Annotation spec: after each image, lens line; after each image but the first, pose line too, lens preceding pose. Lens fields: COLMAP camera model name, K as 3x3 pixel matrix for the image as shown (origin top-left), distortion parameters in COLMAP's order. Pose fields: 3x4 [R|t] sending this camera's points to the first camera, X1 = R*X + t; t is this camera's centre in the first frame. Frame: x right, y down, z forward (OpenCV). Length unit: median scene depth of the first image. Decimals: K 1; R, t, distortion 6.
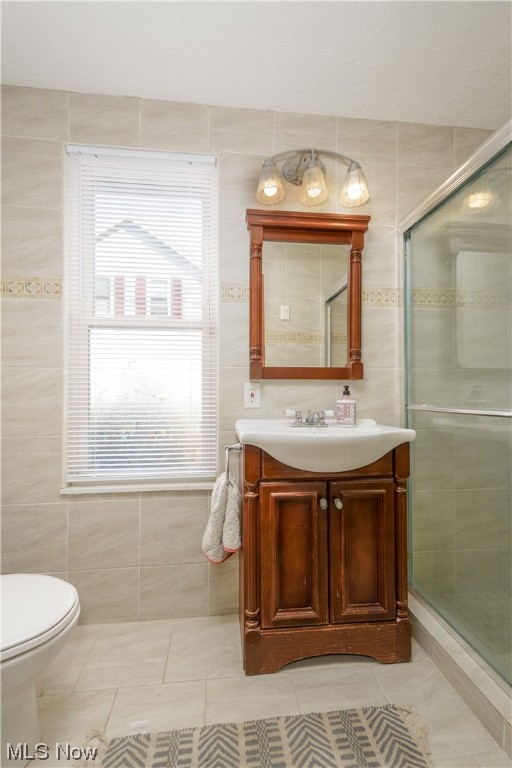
lens RADIAL K [[299.3, 0, 244.3], [0, 299.3, 385.0], [0, 0, 1]] dist [-0.000248, -0.000078]
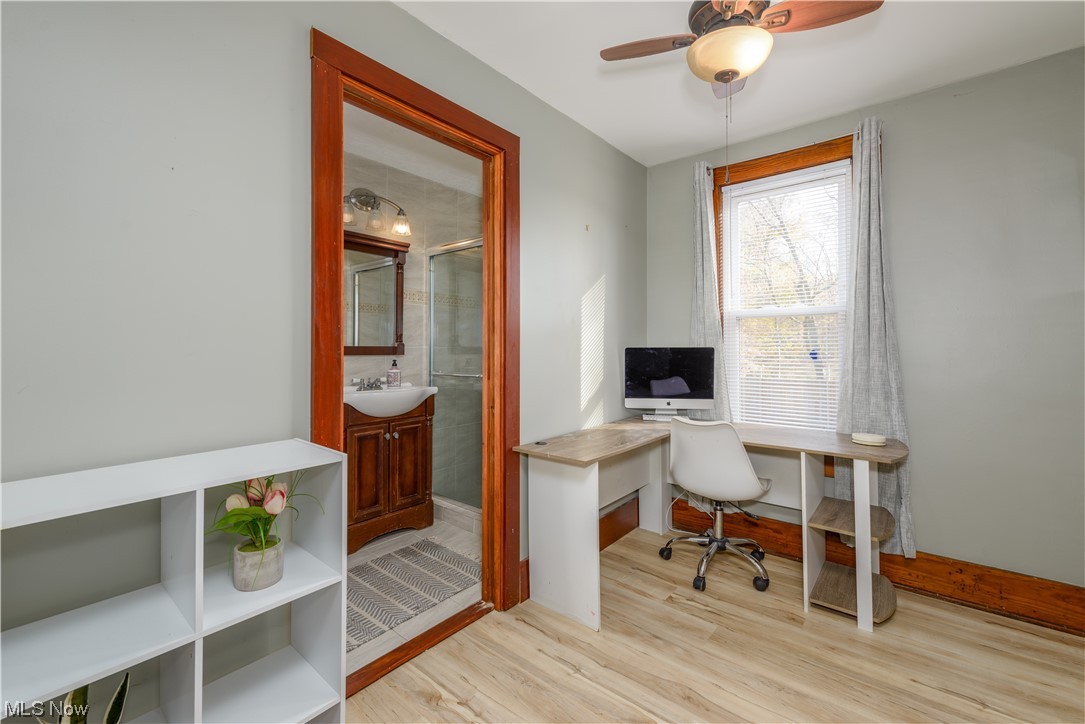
lens RADIAL K [[437.4, 0, 542.5], [0, 437.4, 362.0], [0, 0, 1]] dist [0.002539, 0.000367]
pose [[0.696448, -0.023204, 0.717232, -0.713541], [-0.021182, 0.998377, 0.052868, -0.120450], [-0.717294, -0.052012, 0.694826, -1.034653]]
